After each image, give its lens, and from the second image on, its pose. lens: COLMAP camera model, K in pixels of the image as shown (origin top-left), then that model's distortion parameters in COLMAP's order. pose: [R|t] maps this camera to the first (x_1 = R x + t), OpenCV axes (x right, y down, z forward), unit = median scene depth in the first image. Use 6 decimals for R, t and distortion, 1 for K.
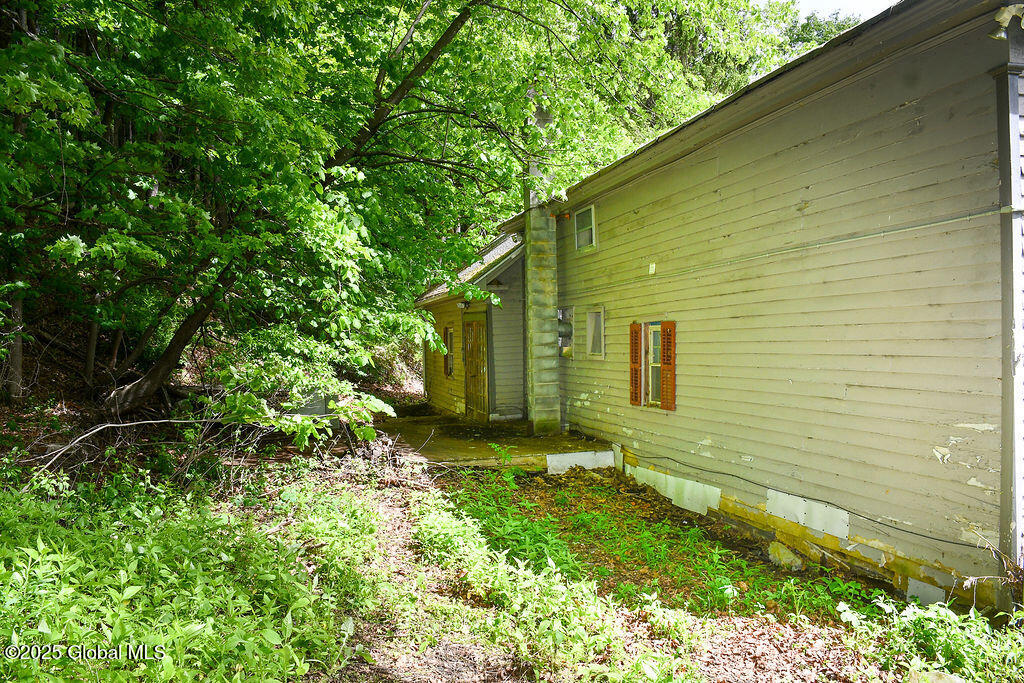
lens RADIAL K [[793.4, 0, 509.4], [0, 793.4, 342.5], [0, 0, 1]] dist [-0.109813, 0.015445]
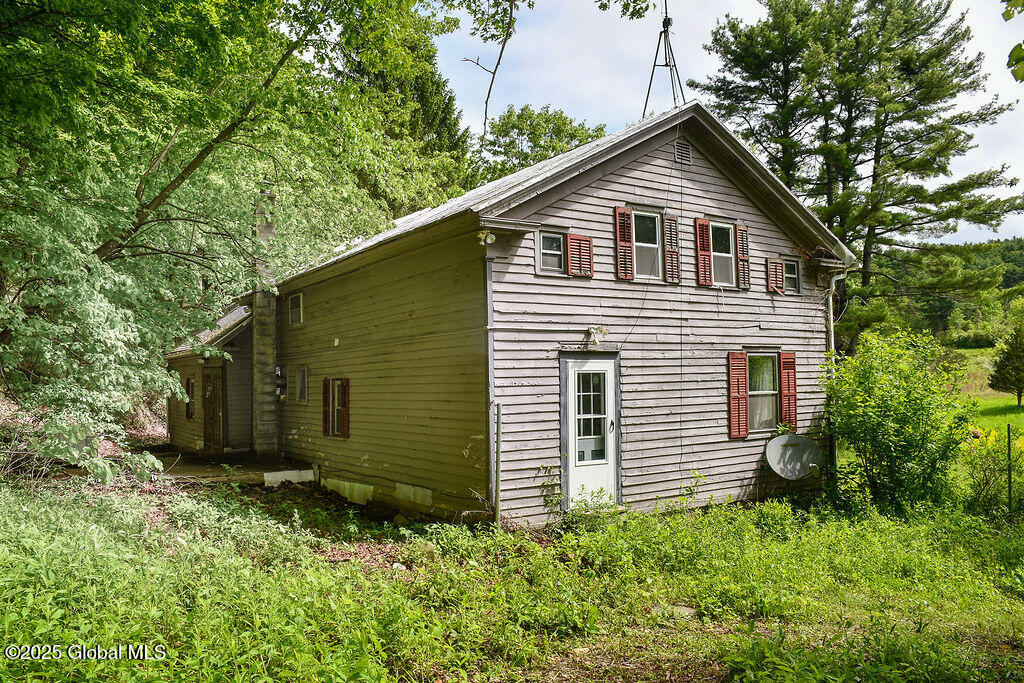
lens RADIAL K [[793.4, 0, 512.8], [0, 793.4, 339.1], [0, 0, 1]] dist [-0.109813, 0.015445]
pose [[0.949827, 0.012493, 0.312525, 0.029890], [0.006314, 0.998233, -0.059092, -0.009490], [-0.312711, 0.058100, 0.948070, -0.460744]]
